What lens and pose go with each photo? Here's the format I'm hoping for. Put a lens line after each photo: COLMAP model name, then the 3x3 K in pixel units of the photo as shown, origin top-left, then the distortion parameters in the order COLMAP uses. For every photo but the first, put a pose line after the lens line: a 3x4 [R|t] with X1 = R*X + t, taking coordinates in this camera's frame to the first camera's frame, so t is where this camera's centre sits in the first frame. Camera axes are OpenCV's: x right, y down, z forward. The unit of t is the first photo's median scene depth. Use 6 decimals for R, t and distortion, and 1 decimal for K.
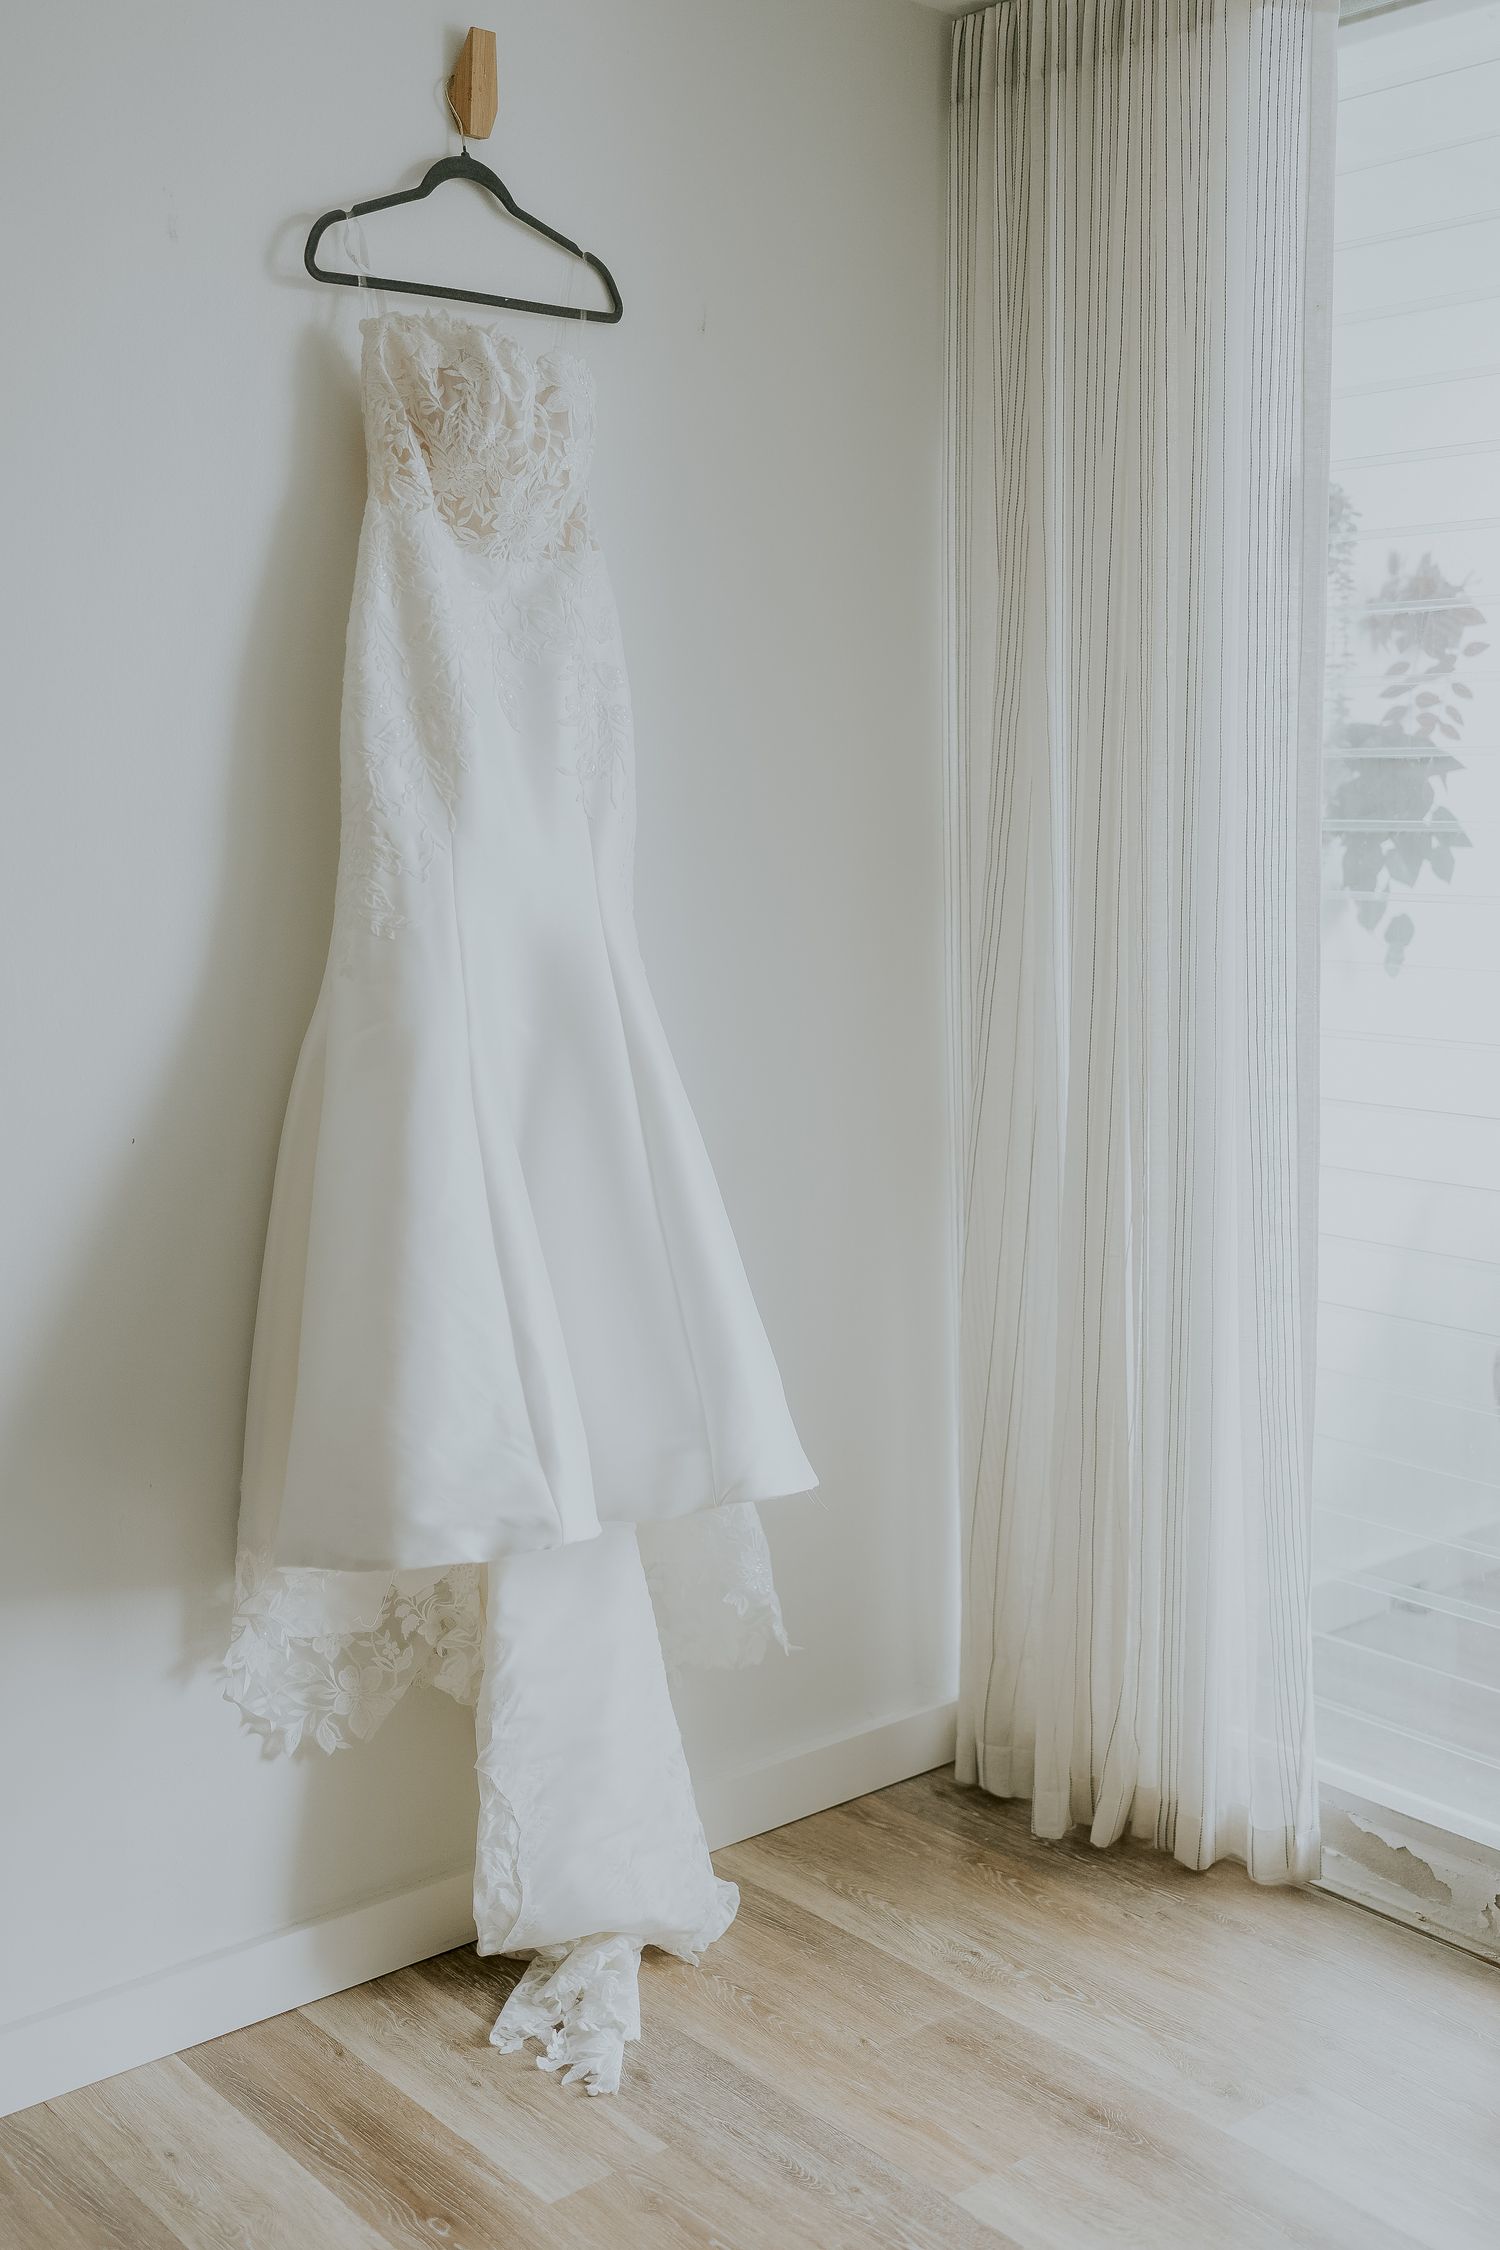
lens RADIAL K [[2280.7, 0, 750.0], [0, 2280.7, 1125.0], [0, 0, 1]] dist [-0.002001, -0.019026]
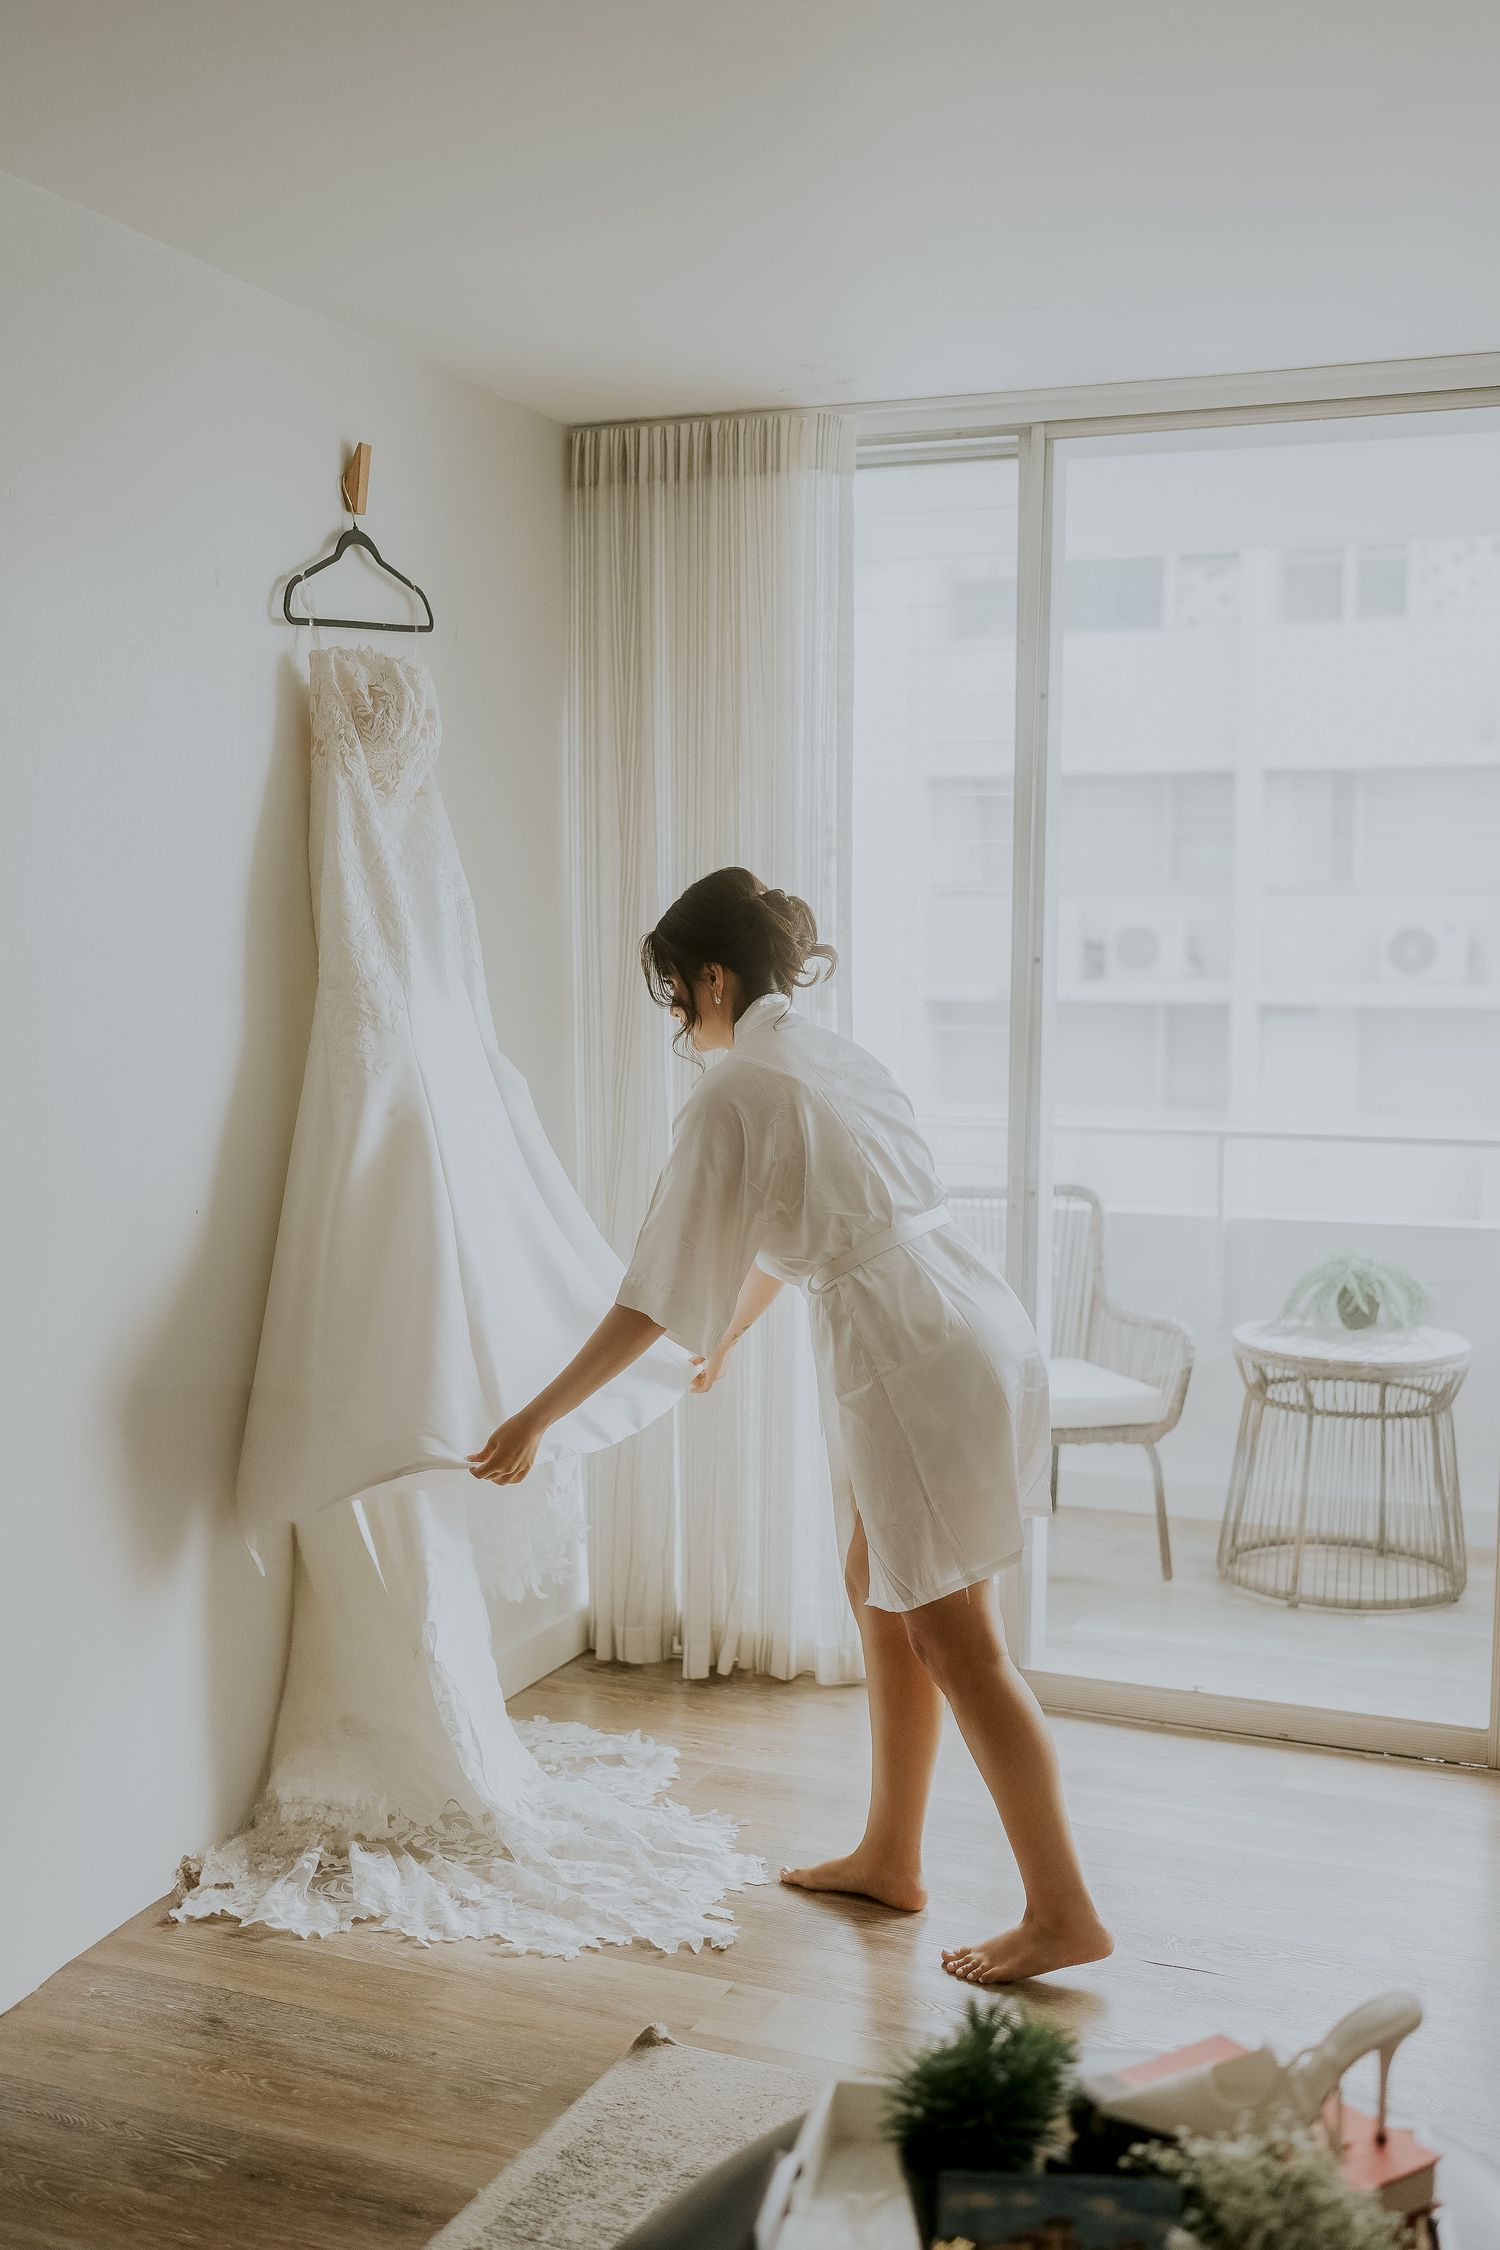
lens RADIAL K [[2280.7, 0, 750.0], [0, 2280.7, 1125.0], [0, 0, 1]] dist [-0.002001, -0.019026]
pose [[0.894609, -0.044620, 0.444616, -0.578556], [0.062041, 0.997768, -0.024699, 0.002880], [-0.442521, 0.049681, 0.895381, -0.407659]]
